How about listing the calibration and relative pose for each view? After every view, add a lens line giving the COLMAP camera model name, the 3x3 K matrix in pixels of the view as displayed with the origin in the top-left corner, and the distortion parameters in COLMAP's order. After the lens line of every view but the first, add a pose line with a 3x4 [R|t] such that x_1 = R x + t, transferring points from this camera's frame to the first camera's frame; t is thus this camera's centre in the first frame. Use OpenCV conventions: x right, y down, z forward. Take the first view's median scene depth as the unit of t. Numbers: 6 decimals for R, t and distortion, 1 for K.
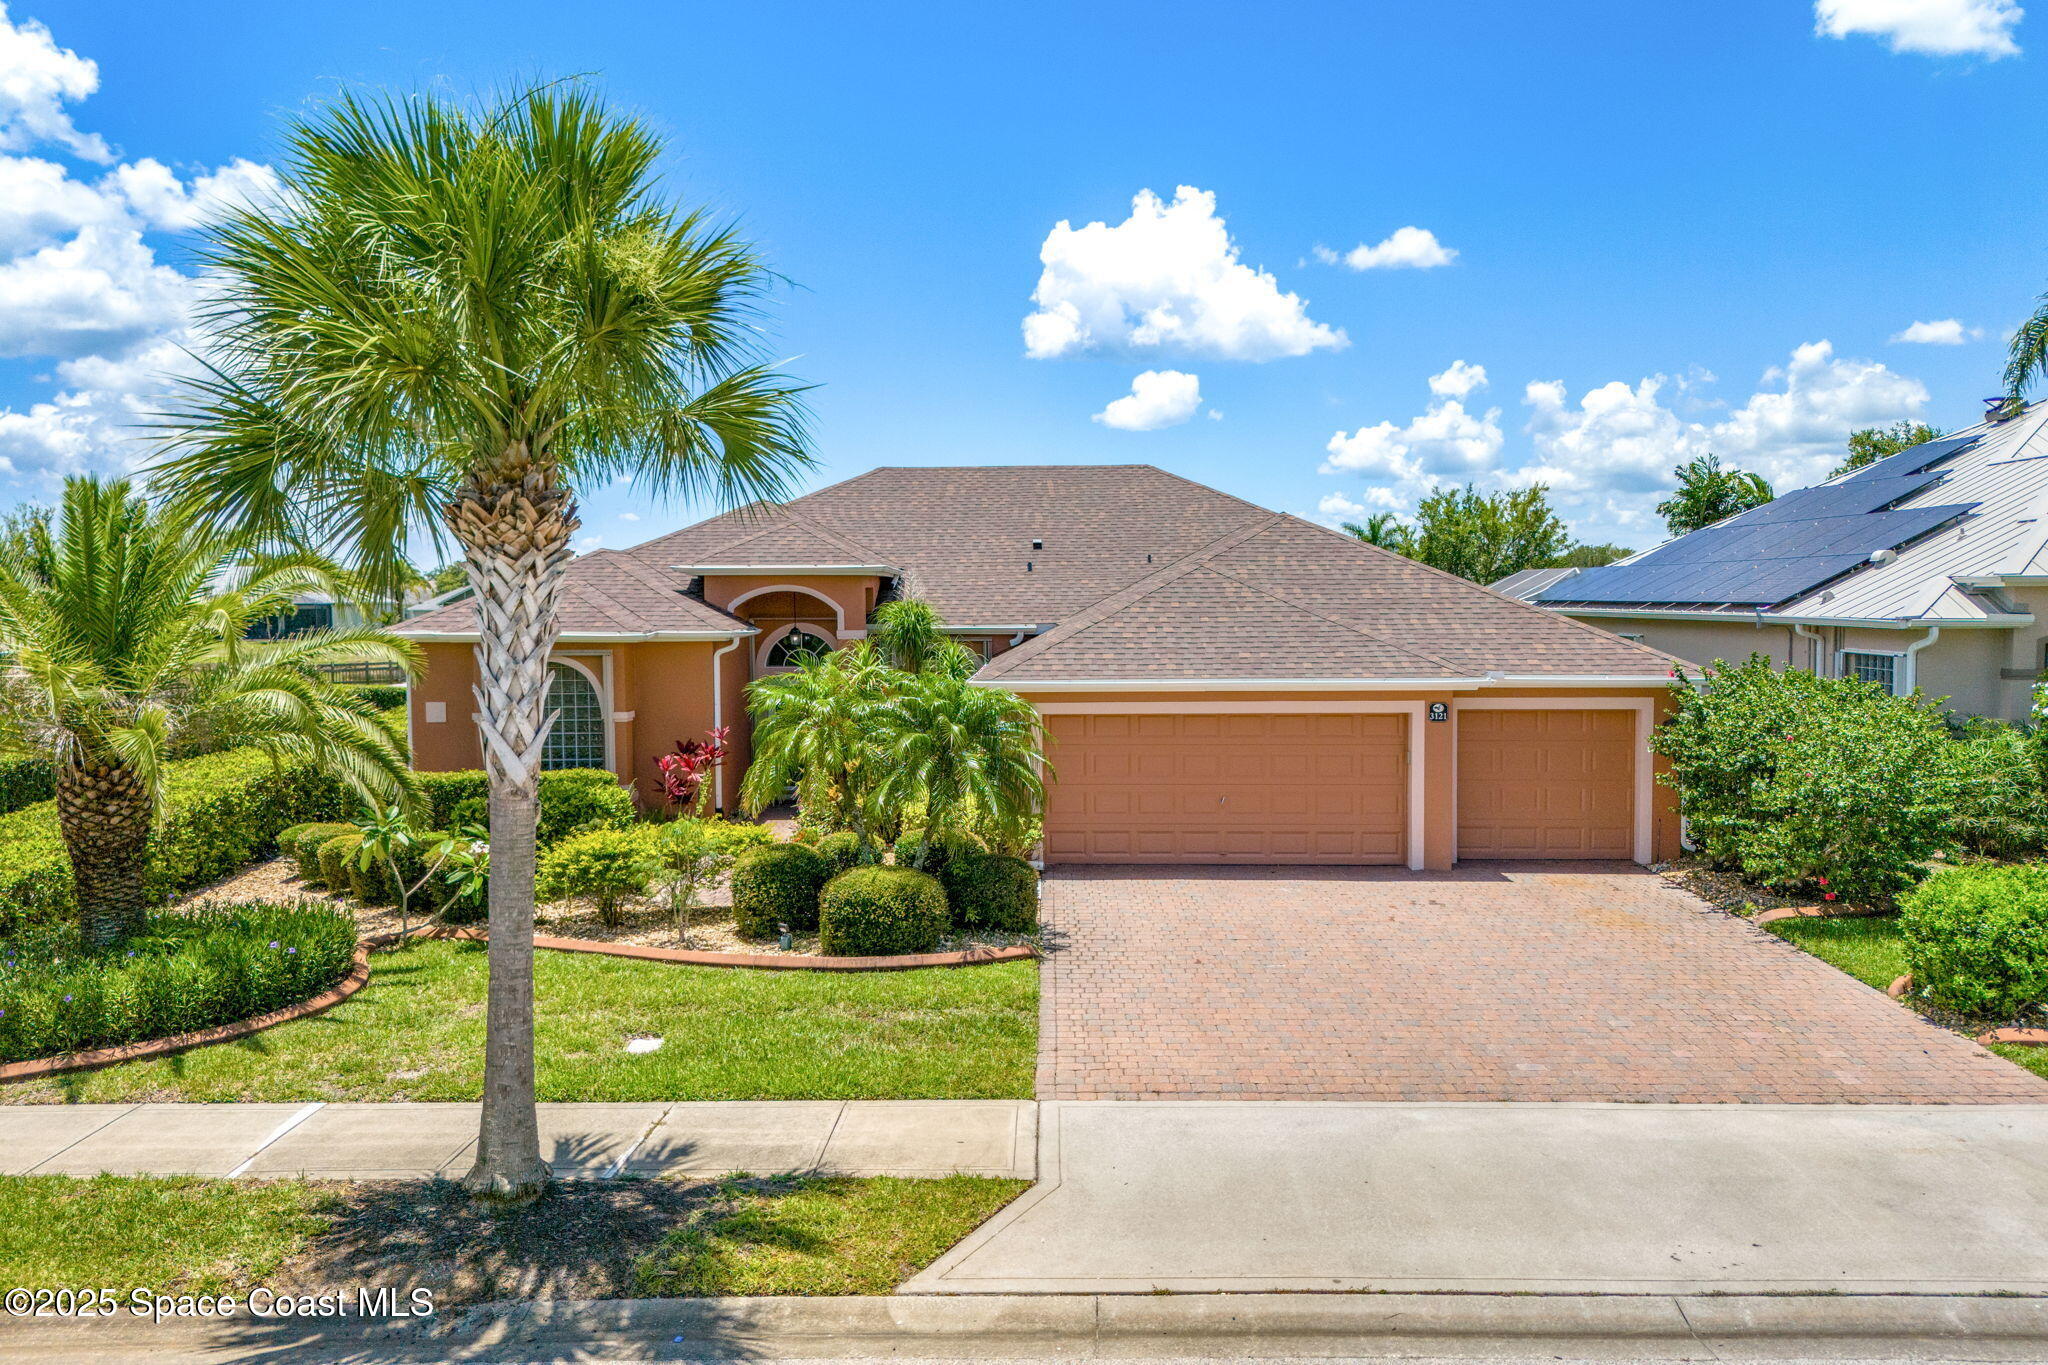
lens RADIAL K [[1506.5, 0, 1024.0], [0, 1506.5, 682.5], [0, 0, 1]] dist [0.041957, -0.007687]
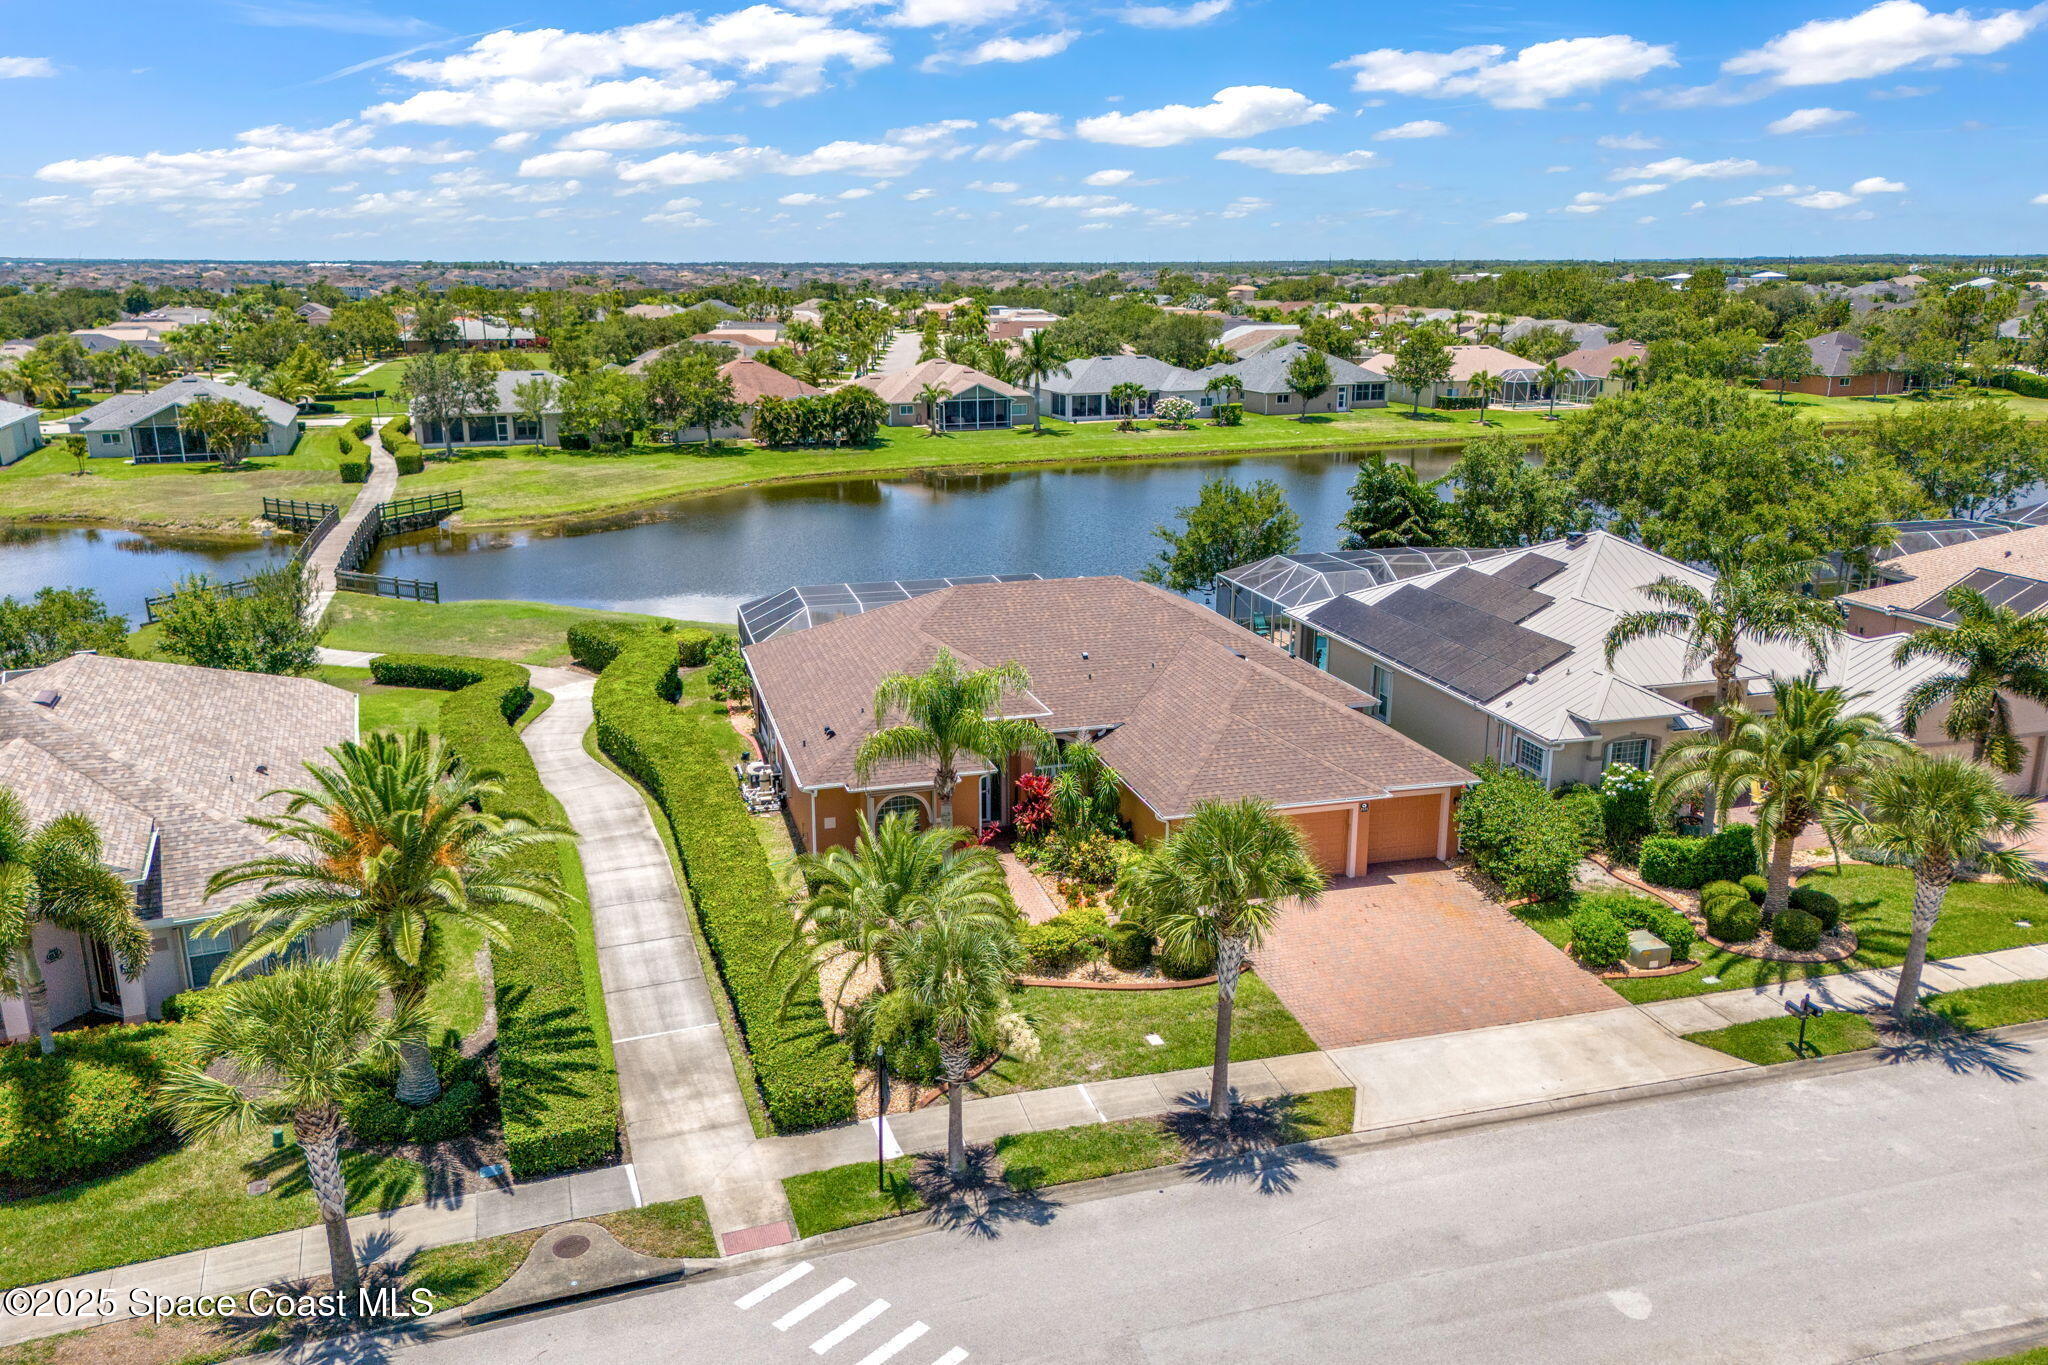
lens RADIAL K [[1506.5, 0, 1024.0], [0, 1506.5, 682.5], [0, 0, 1]] dist [0.041957, -0.007687]
pose [[0.959137, -0.071980, 0.273632, -0.901433], [0.014097, 0.978056, 0.207866, -0.717392], [-0.282590, -0.195515, 0.939104, -0.988667]]
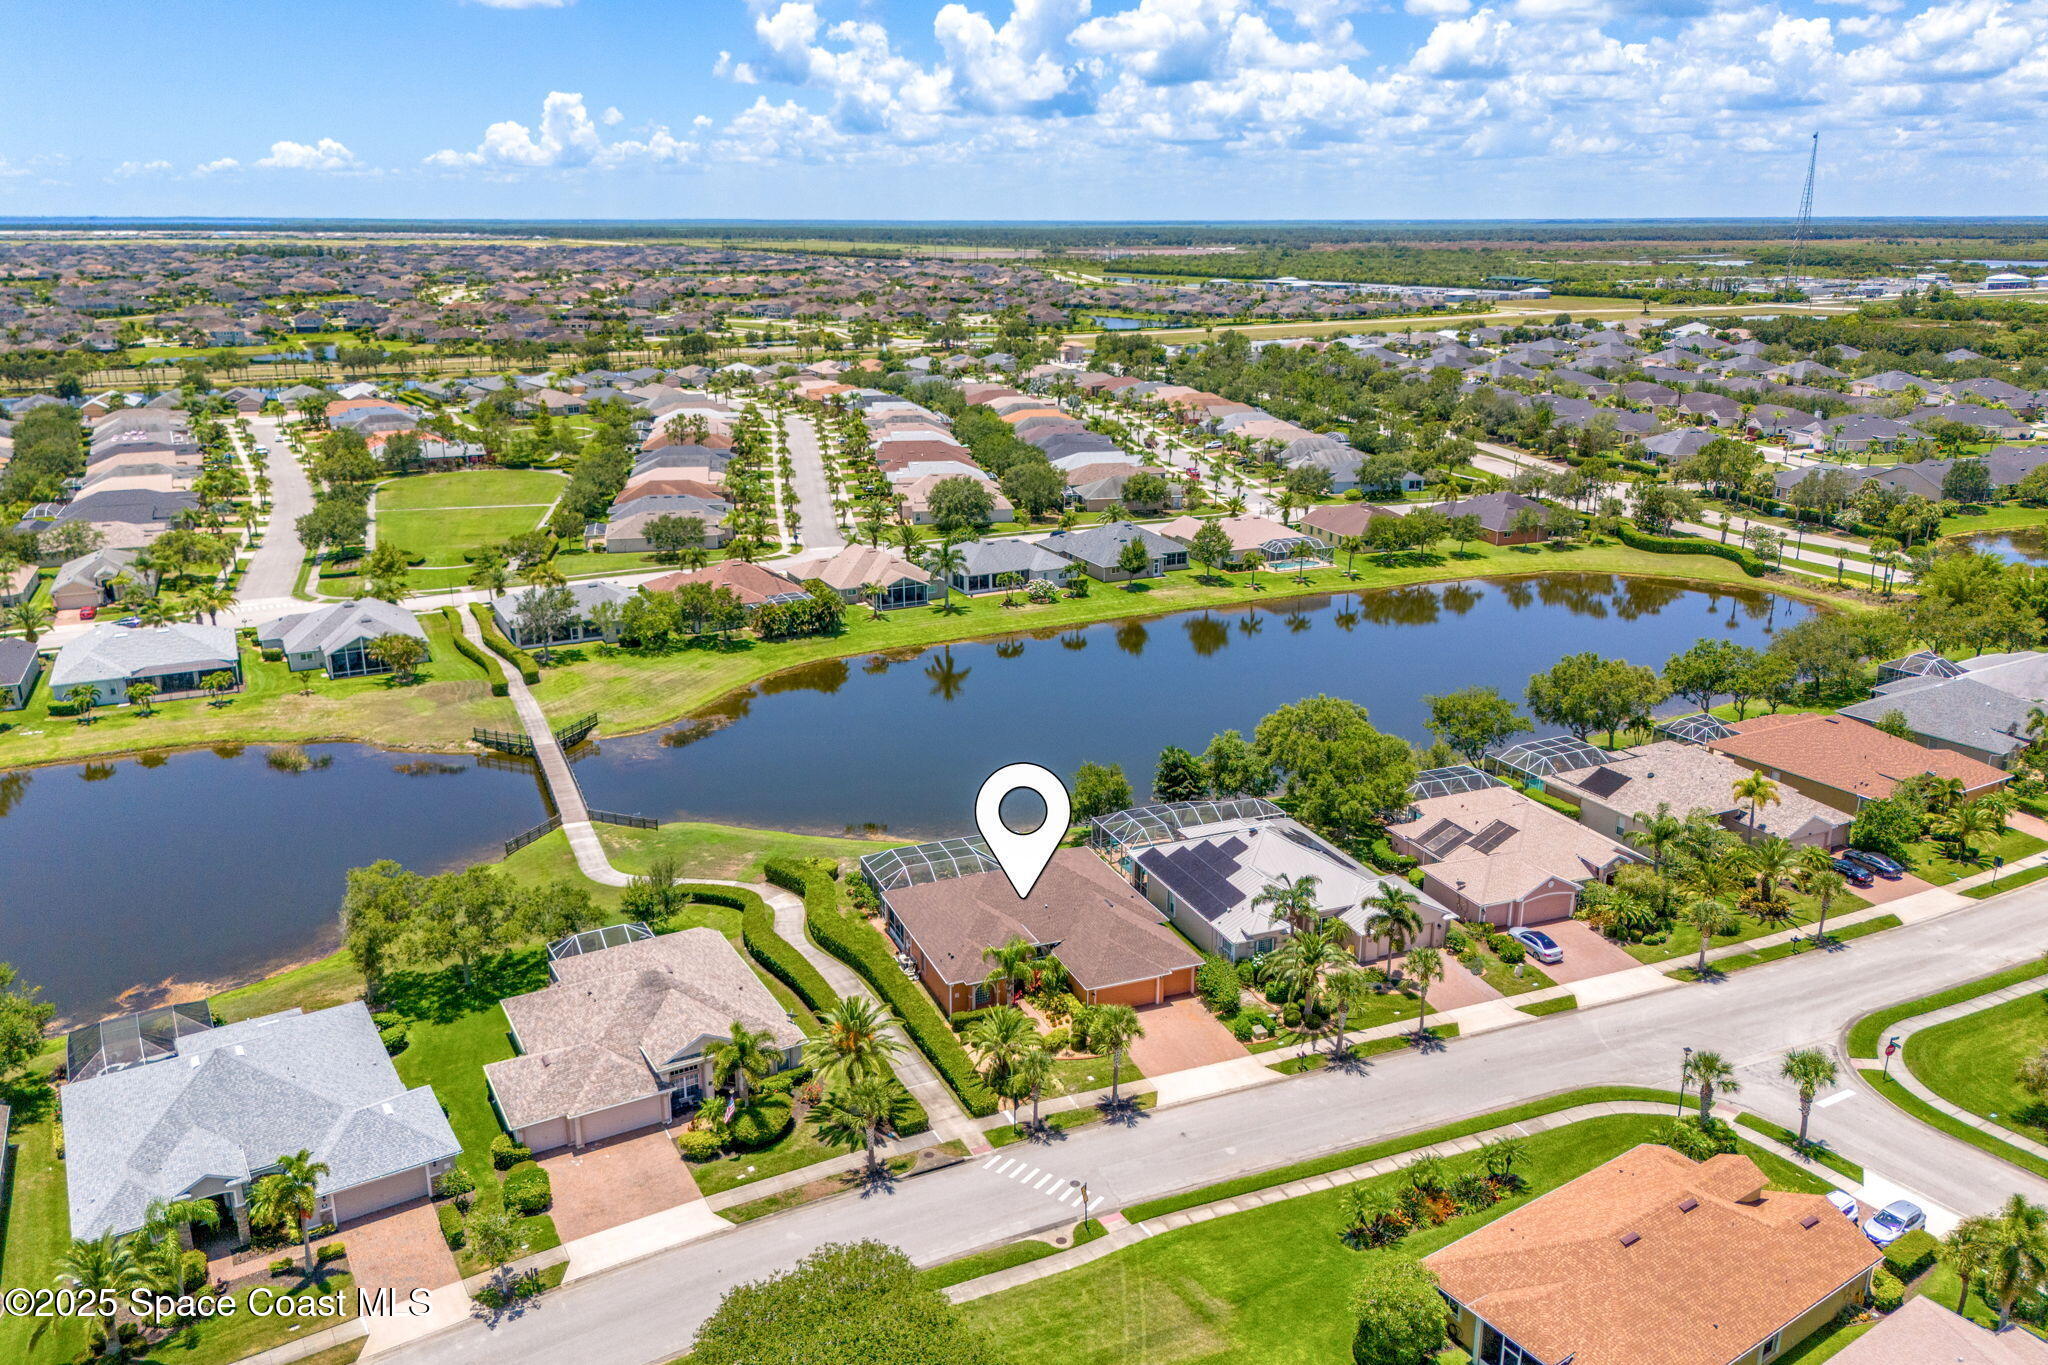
lens RADIAL K [[1564.3, 0, 1043.3], [0, 1564.3, 623.4], [0, 0, 1]] dist [0.100606, -0.123734]
pose [[0.915209, -0.090532, 0.392679, -2.692176], [0.007270, 0.977989, 0.208531, -2.913647], [-0.402914, -0.187995, 0.895722, -4.443521]]
